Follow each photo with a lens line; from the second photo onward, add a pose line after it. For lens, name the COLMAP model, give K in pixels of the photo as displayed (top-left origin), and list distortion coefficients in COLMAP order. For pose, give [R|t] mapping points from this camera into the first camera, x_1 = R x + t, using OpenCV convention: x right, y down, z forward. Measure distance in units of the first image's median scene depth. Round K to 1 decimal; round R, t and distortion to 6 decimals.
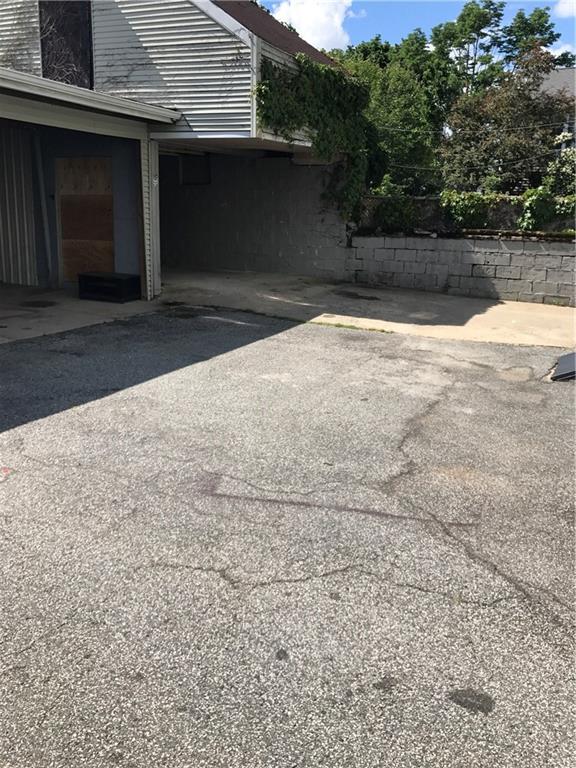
lens RADIAL K [[626.3, 0, 288.0], [0, 626.3, 384.0], [0, 0, 1]] dist [0.047935, -0.076602]
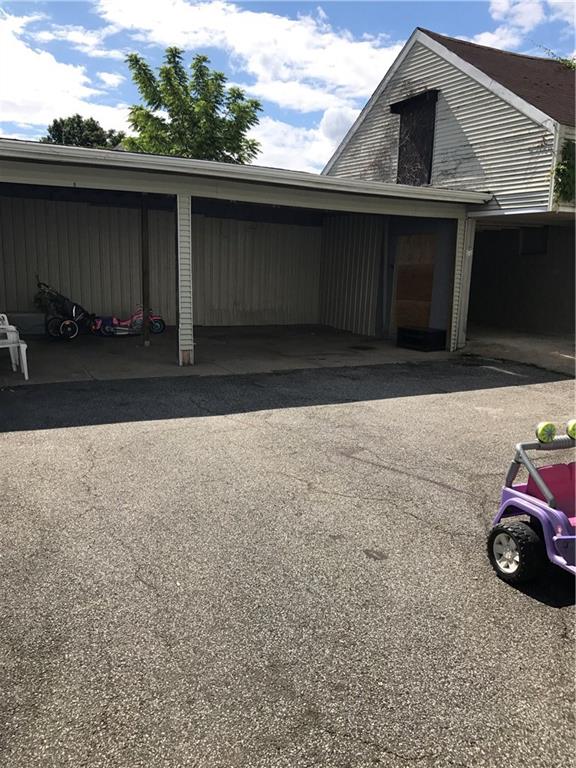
lens RADIAL K [[626.3, 0, 288.0], [0, 626.3, 384.0], [0, 0, 1]] dist [0.047935, -0.076602]
pose [[0.809886, 0.094937, -0.578854, 0.215581], [-0.157463, 0.985783, -0.058633, 0.042031], [0.565058, 0.138634, 0.813320, -0.109121]]
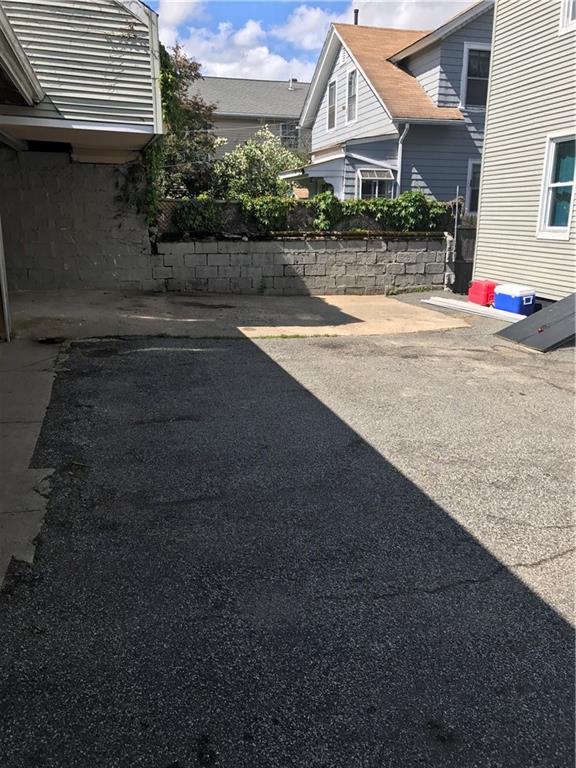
lens RADIAL K [[639.1, 0, 288.9], [0, 639.1, 364.9], [0, 0, 1]] dist [0.138054, -0.153790]
pose [[0.747207, -0.170090, 0.642457, -0.476945], [0.186966, 0.981451, 0.042388, -0.079342], [-0.637751, 0.088445, 0.765148, 0.215070]]
